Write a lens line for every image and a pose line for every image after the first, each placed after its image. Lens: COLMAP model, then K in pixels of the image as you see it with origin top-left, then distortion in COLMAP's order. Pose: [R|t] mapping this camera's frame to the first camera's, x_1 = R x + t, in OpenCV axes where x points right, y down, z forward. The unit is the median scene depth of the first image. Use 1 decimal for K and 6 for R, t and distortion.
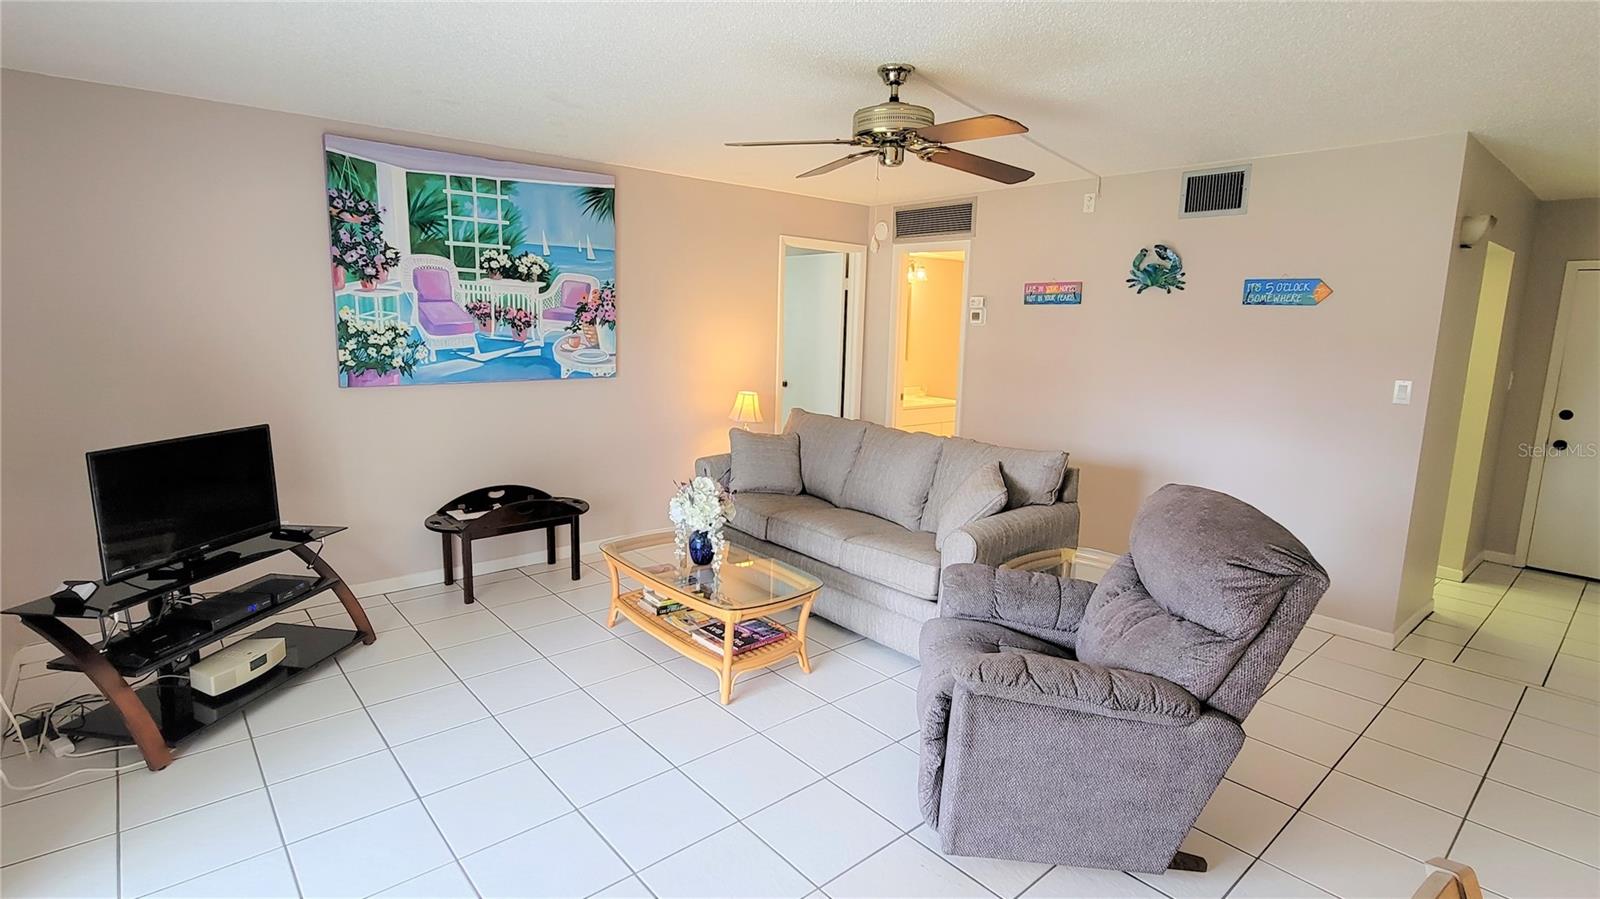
lens RADIAL K [[775.9, 0, 800.0], [0, 775.9, 449.5], [0, 0, 1]] dist [0.000815, 0.000128]
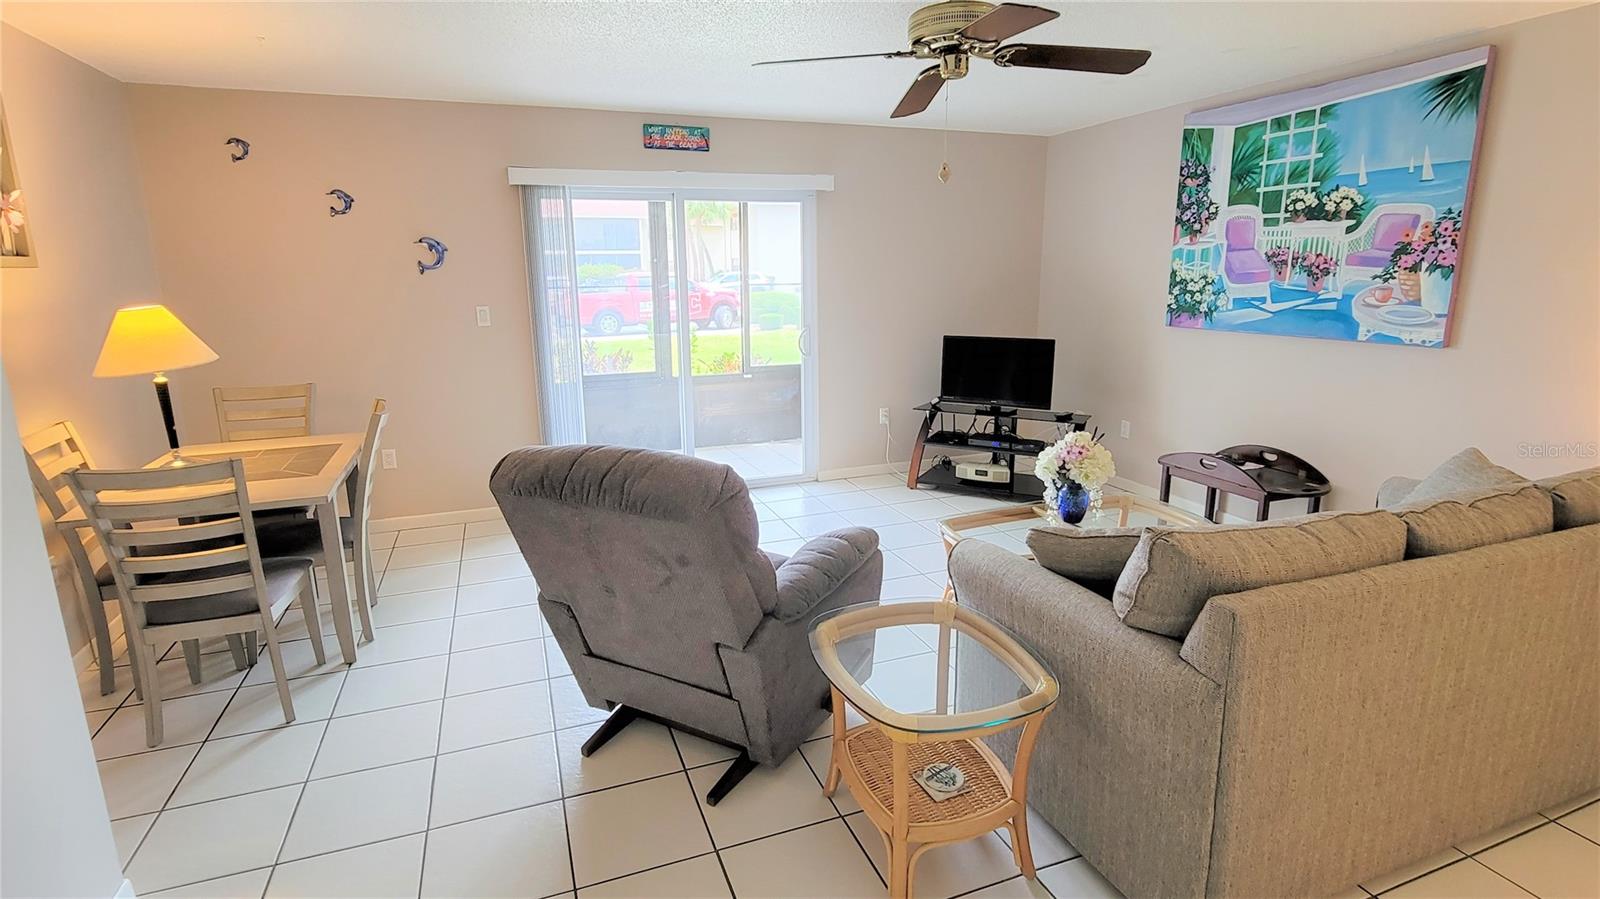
lens RADIAL K [[775.9, 0, 800.0], [0, 775.9, 449.5], [0, 0, 1]] dist [0.000815, 0.000128]
pose [[-0.350523, 0.194900, -0.916050, 0.711306], [-0.156675, 0.952120, 0.262526, -0.114978], [0.923356, 0.235544, -0.303204, 0.813249]]
